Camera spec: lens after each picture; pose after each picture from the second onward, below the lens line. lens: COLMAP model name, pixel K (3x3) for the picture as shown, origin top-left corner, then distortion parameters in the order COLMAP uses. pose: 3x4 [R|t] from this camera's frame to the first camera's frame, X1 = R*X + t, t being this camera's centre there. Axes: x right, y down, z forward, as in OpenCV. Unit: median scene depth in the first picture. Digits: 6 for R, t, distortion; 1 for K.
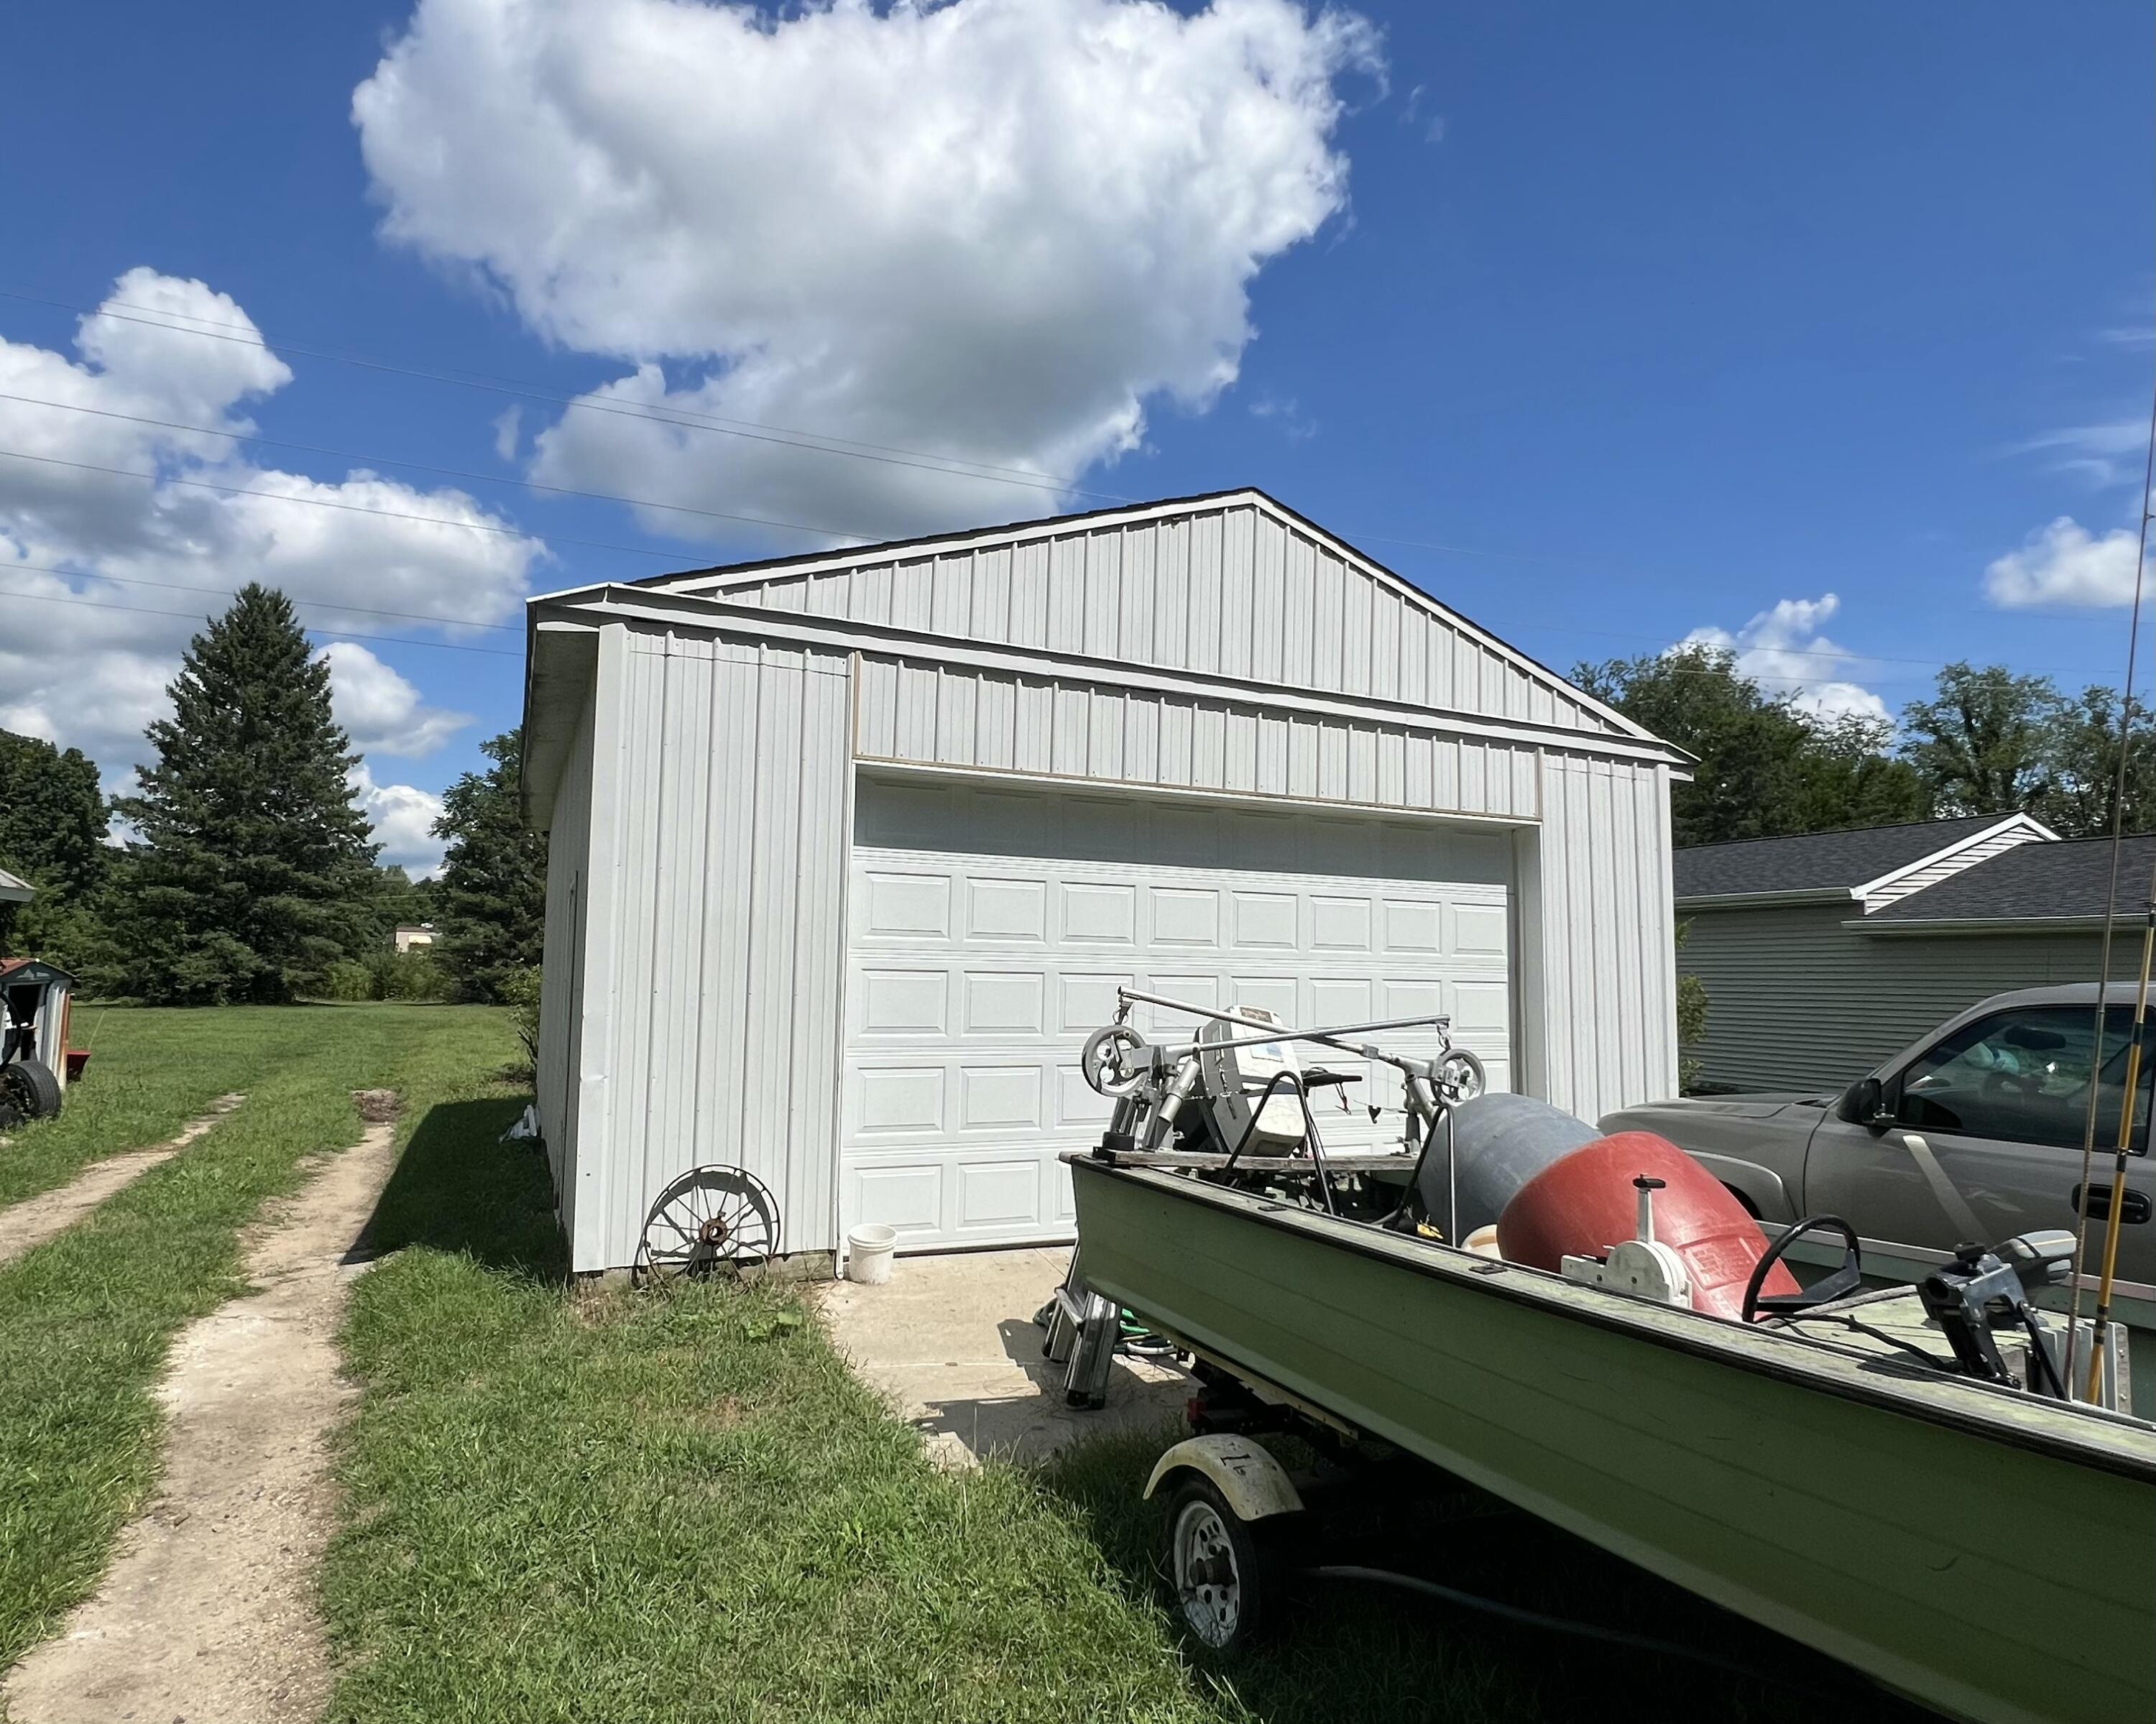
lens RADIAL K [[1237.1, 0, 1077.9], [0, 1237.1, 869.0], [0, 0, 1]] dist [-0.003129, -0.001572]
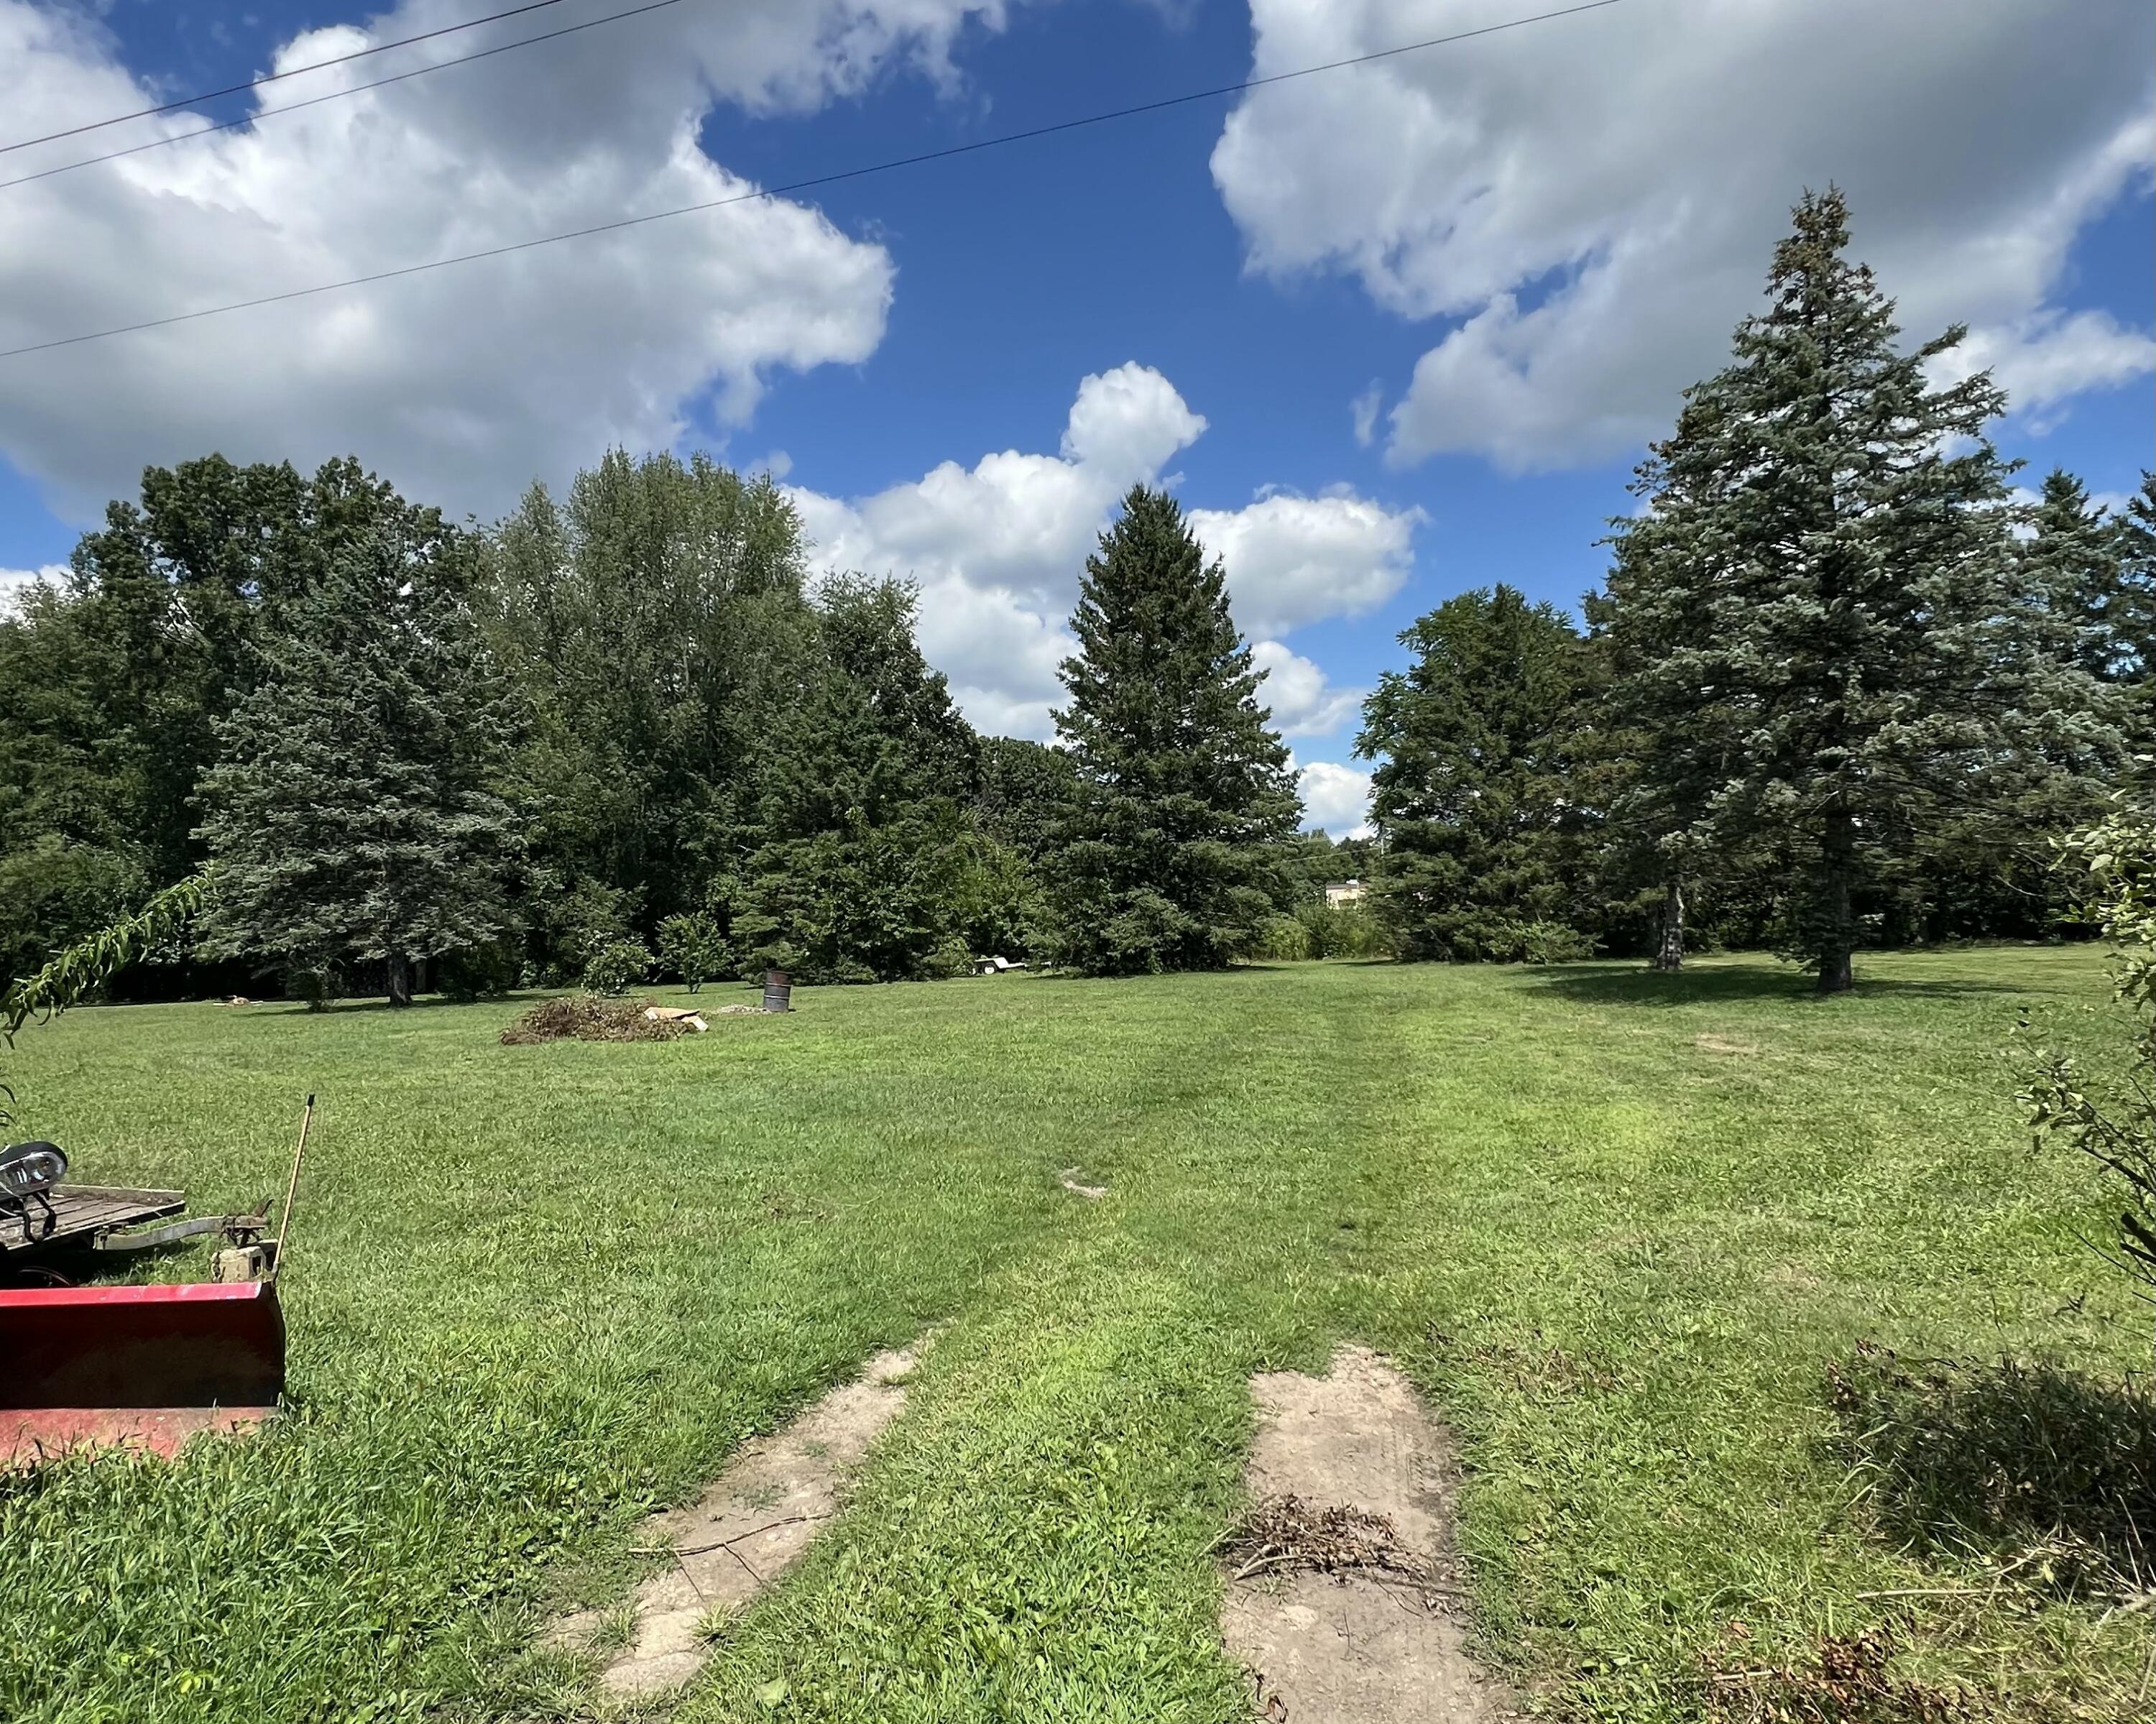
lens RADIAL K [[1237.1, 0, 1077.5], [0, 1237.1, 858.9], [0, 0, 1]] dist [-0.003129, -0.001572]
pose [[0.761304, -0.082512, -0.643124, -0.169000], [0.105114, 0.994455, -0.003158, 0.027387], [0.639818, -0.065197, 0.765756, 0.300809]]
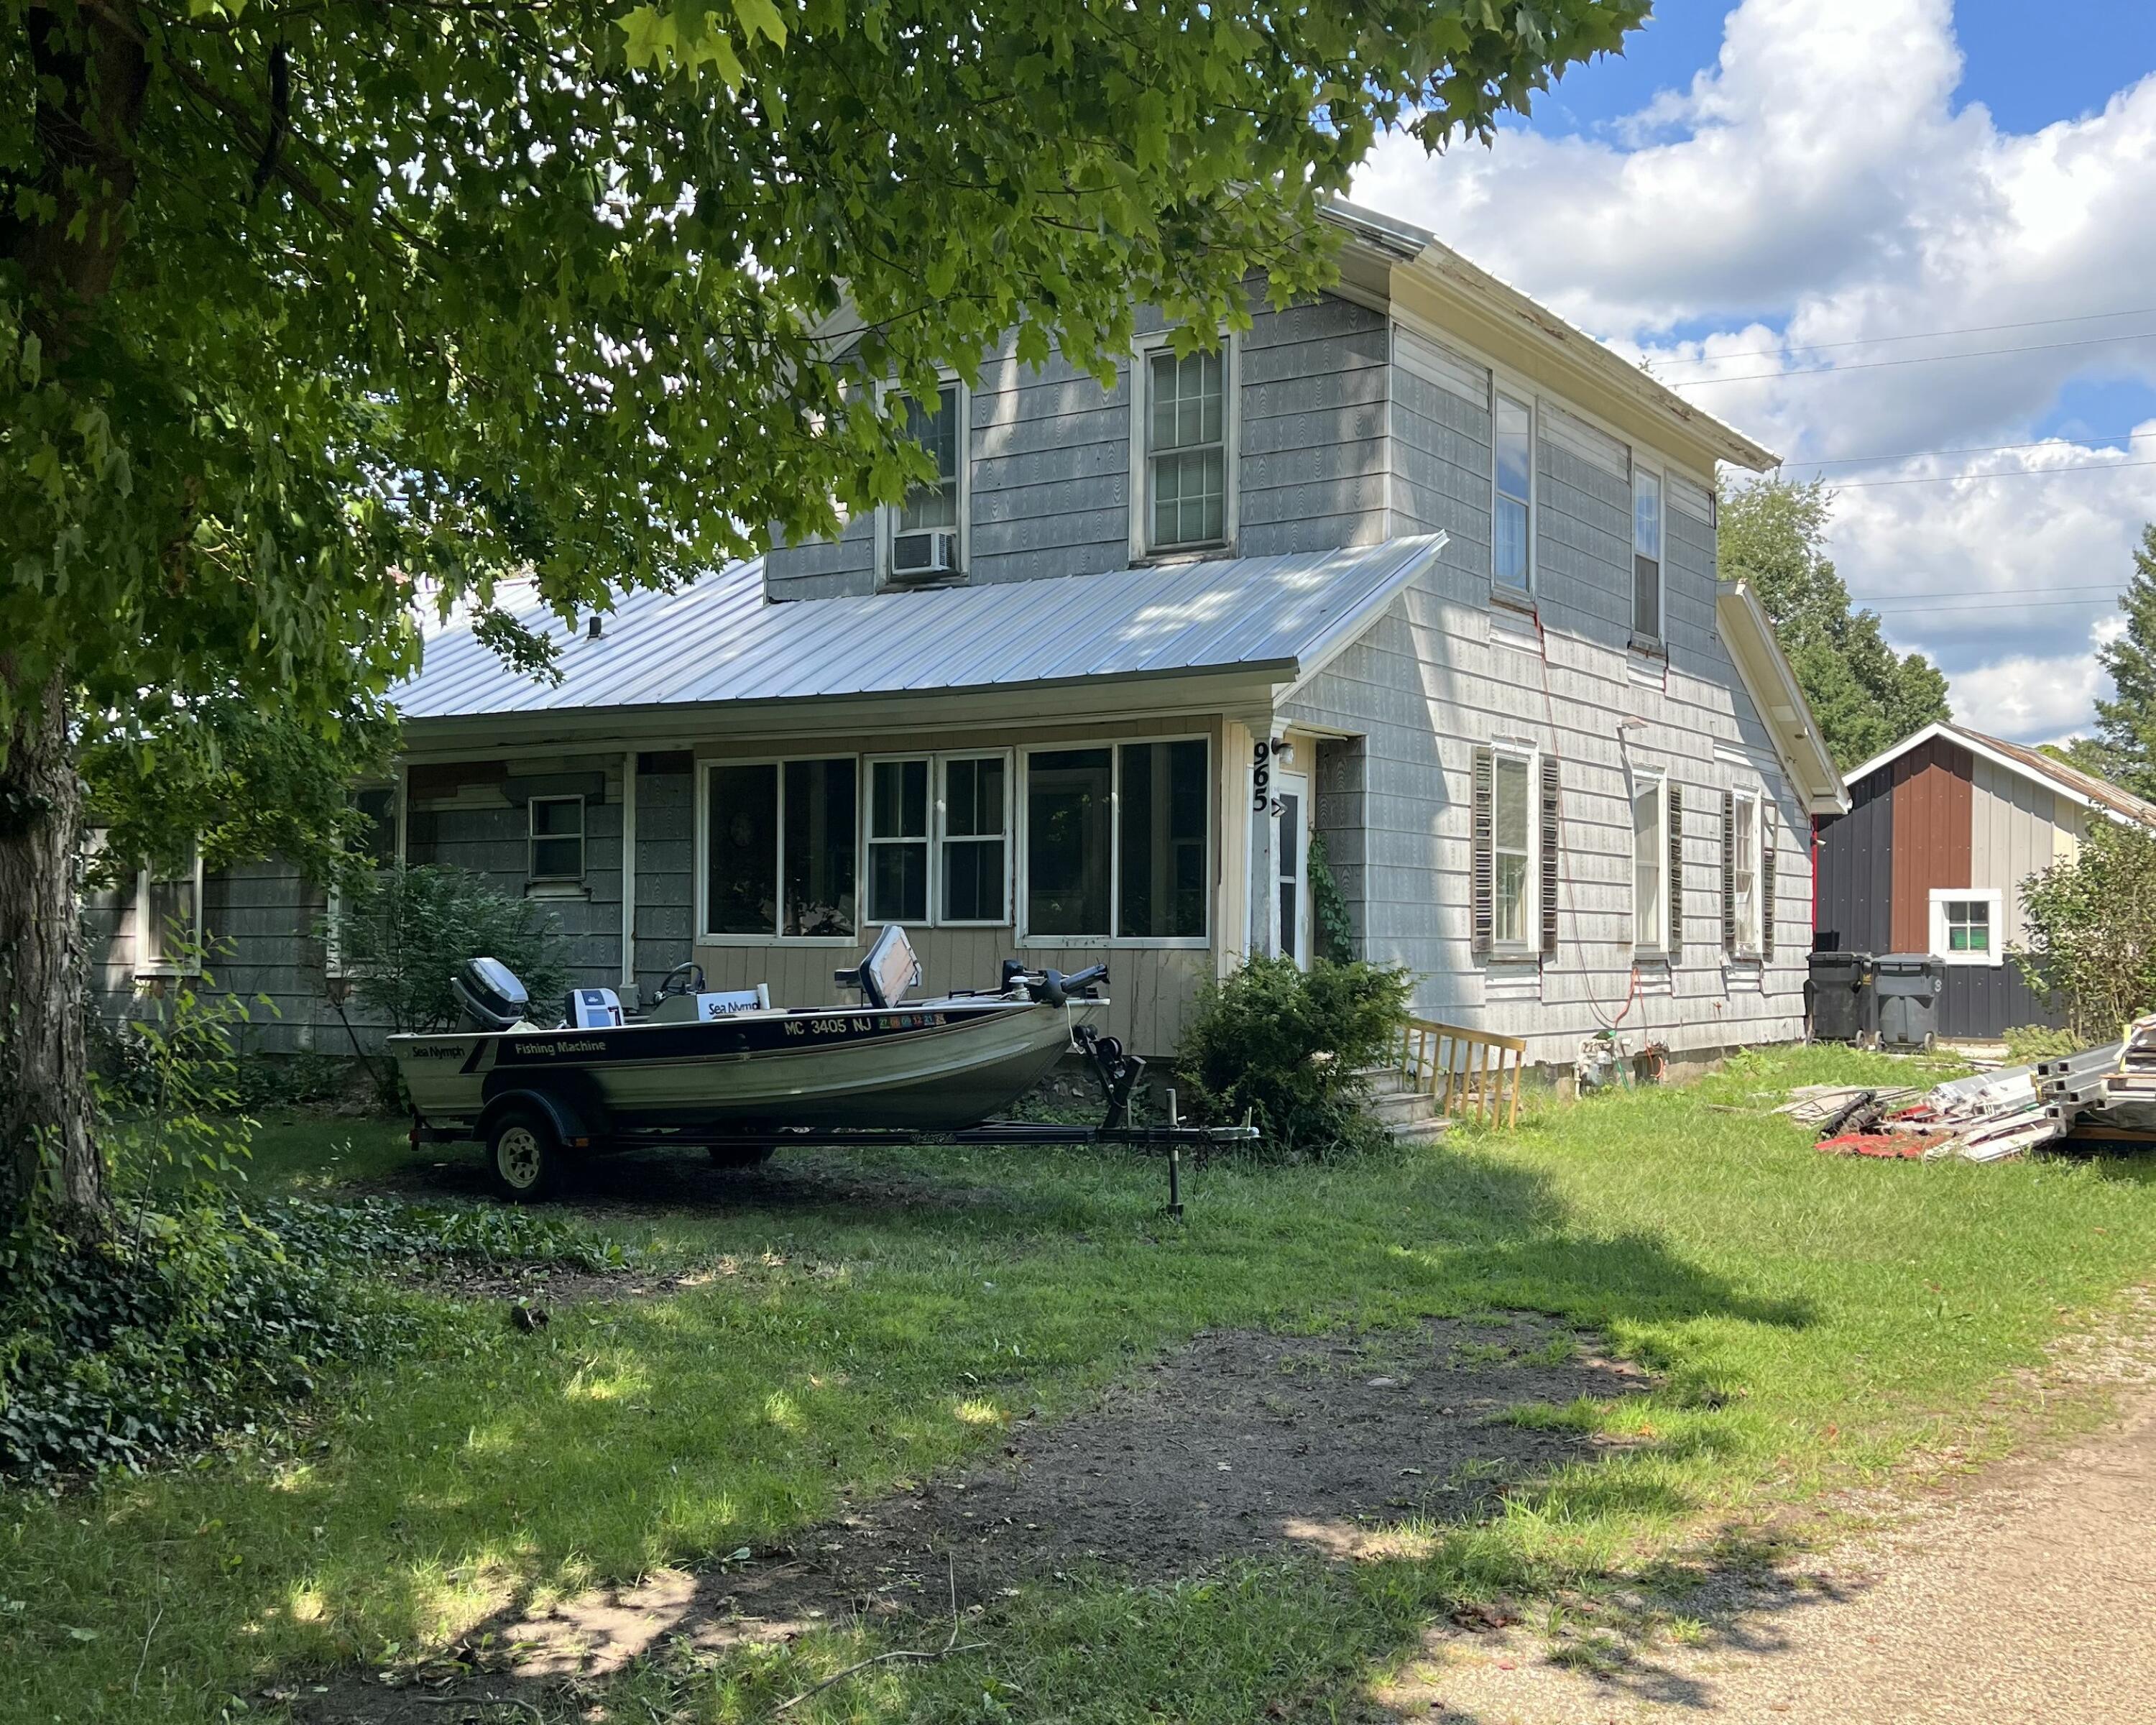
lens RADIAL K [[2264.9, 0, 1077.9], [0, 2264.9, 865.8], [0, 0, 1]] dist [-0.011118, 0.000000]
pose [[0.537366, -0.041810, -0.842312, 0.117347], [0.080692, 0.996737, 0.002003, -0.031597], [0.839480, -0.069044, 0.538987, -0.351304]]
